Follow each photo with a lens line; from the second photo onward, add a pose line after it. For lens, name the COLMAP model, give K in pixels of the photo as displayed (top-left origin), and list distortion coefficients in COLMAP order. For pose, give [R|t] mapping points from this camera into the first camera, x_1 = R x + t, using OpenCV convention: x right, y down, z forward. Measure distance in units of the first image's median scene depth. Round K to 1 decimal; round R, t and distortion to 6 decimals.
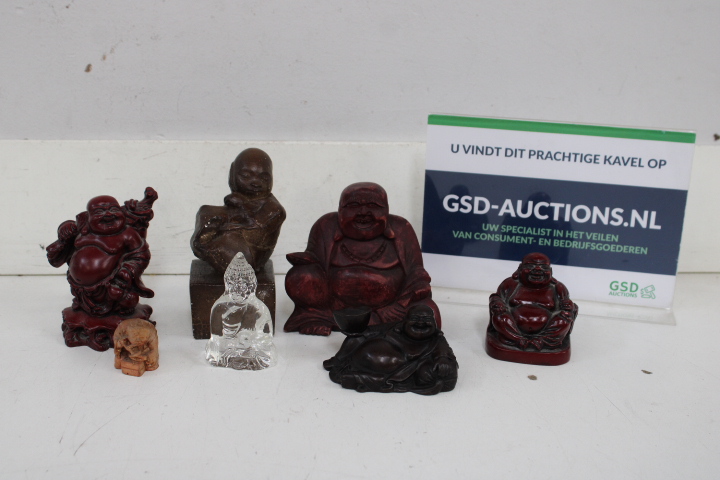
lens RADIAL K [[965.6, 0, 363.6], [0, 965.6, 241.1], [0, 0, 1]] dist [-0.064358, 0.000000]
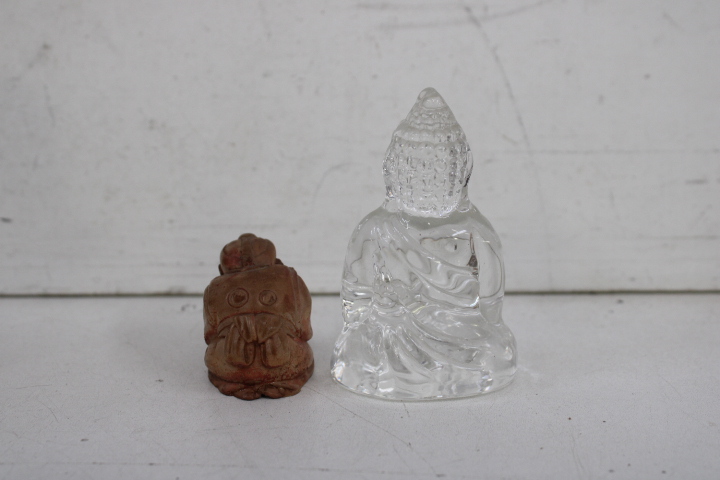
lens RADIAL K [[980.6, 0, 361.0], [0, 980.6, 238.4], [0, 0, 1]] dist [-0.046989, 0.000000]
pose [[0.996912, -0.008592, -0.078056, 0.145166], [0.006506, 0.999616, -0.026943, 0.025832], [0.078258, 0.026352, 0.996585, 0.715447]]
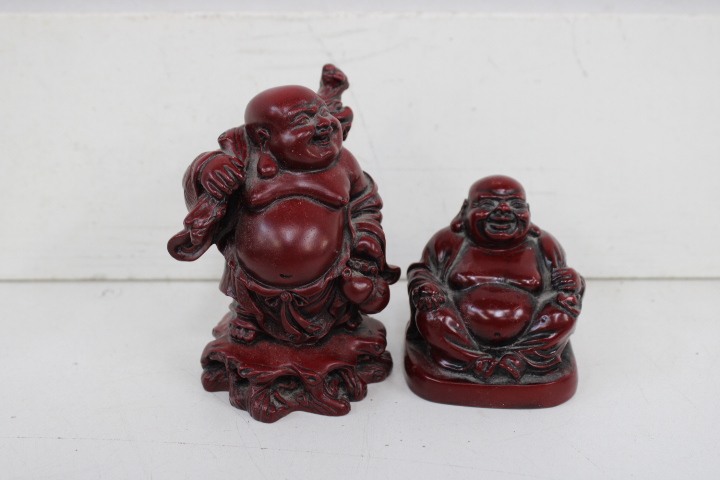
lens RADIAL K [[923.3, 0, 357.6], [0, 923.3, 234.3], [0, 0, 1]] dist [-0.052358, 0.000000]
pose [[0.998142, 0.005096, -0.060725, 0.210709], [0.000193, 0.996229, 0.086766, -0.036912], [0.060938, -0.086616, 0.994376, 0.632549]]
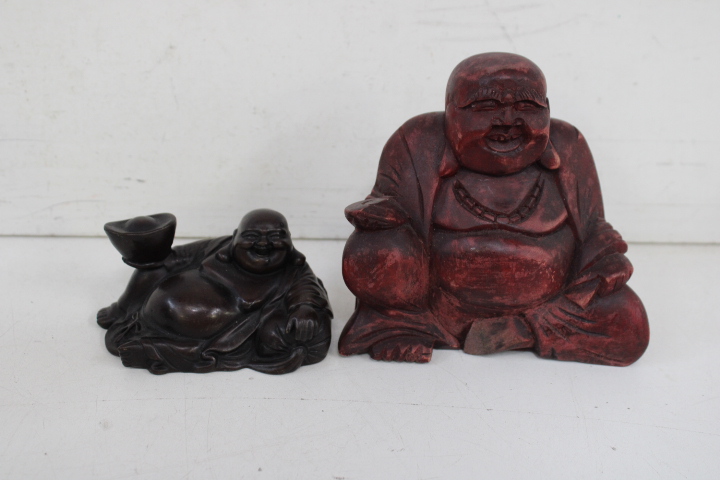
lens RADIAL K [[980.6, 0, 365.3], [0, 980.6, 241.6], [0, 0, 1]] dist [-0.046989, 0.000000]
pose [[0.999403, 0.027885, -0.020389, 0.092023], [-0.023416, 0.980804, 0.193583, -0.080947], [0.025395, -0.192990, 0.980872, 0.566169]]
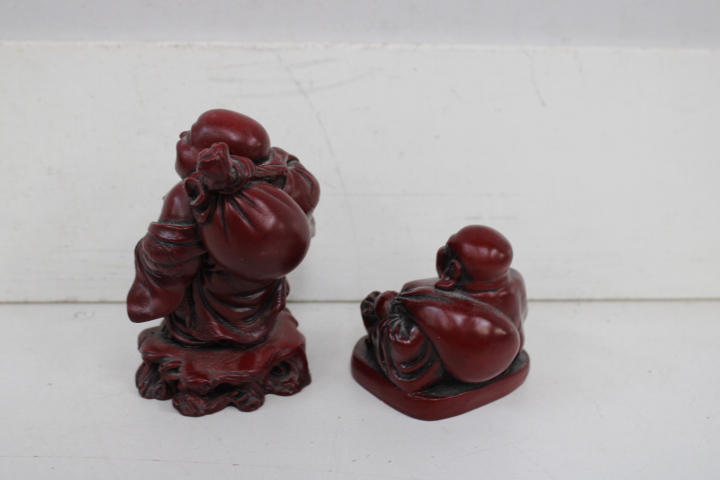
lens RADIAL K [[923.3, 0, 359.1], [0, 923.3, 239.7], [0, 0, 1]] dist [-0.052358, 0.000000]
pose [[0.999795, 0.004923, -0.019647, 0.209386], [-0.003550, 0.997588, 0.069316, -0.039500], [0.019941, -0.069232, 0.997401, 0.614752]]
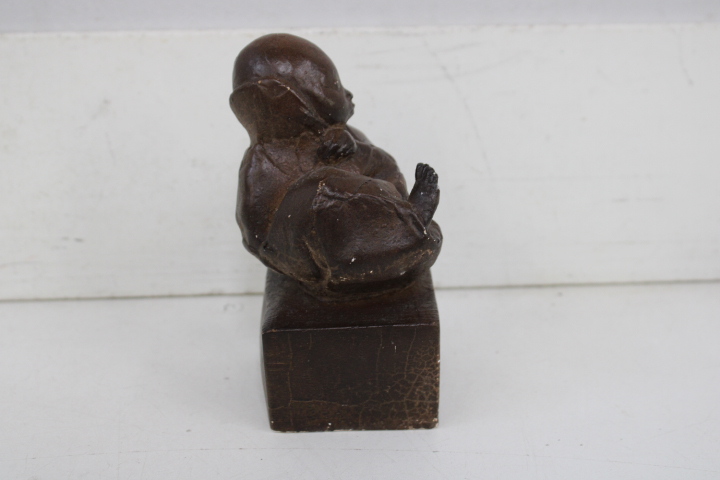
lens RADIAL K [[1058.9, 0, 359.3], [0, 1058.9, 240.4], [0, 0, 1]] dist [-0.034098, 0.000000]
pose [[0.999596, -0.016541, -0.023110, 0.122696], [0.018904, 0.994178, 0.106080, -0.060973], [0.021221, -0.106474, 0.994089, 0.537218]]
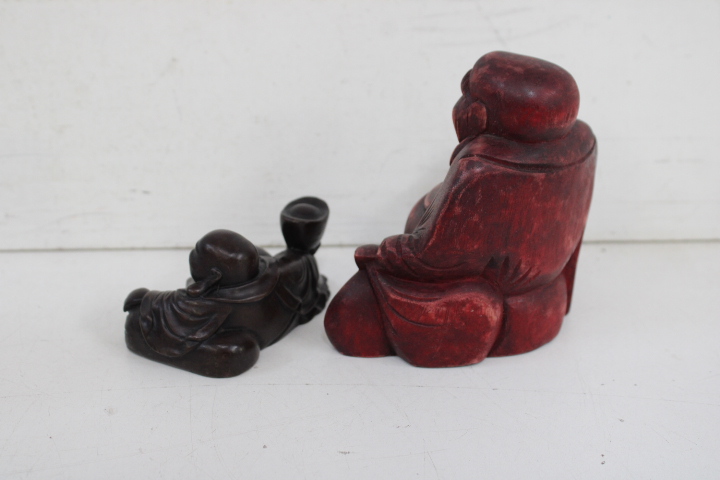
lens RADIAL K [[980.6, 0, 362.9], [0, 980.6, 235.4], [0, 0, 1]] dist [-0.046989, 0.000000]
pose [[0.999279, -0.004873, -0.037660, 0.099312], [0.008919, 0.994107, 0.108038, -0.035333], [0.036912, -0.108296, 0.993433, 0.553642]]
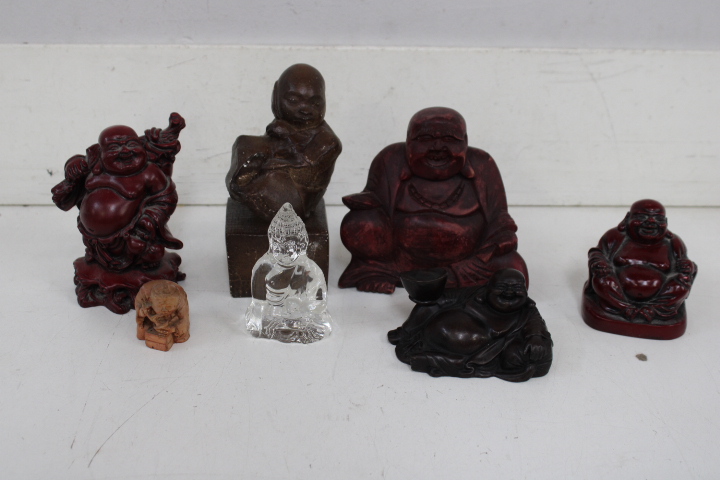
lens RADIAL K [[980.6, 0, 361.3], [0, 980.6, 242.6], [0, 0, 1]] dist [-0.046989, 0.000000]
pose [[0.999294, 0.014360, -0.034716, -0.034802], [-0.008831, 0.987957, 0.154474, -0.077791], [0.036516, -0.154059, 0.987387, 0.172924]]
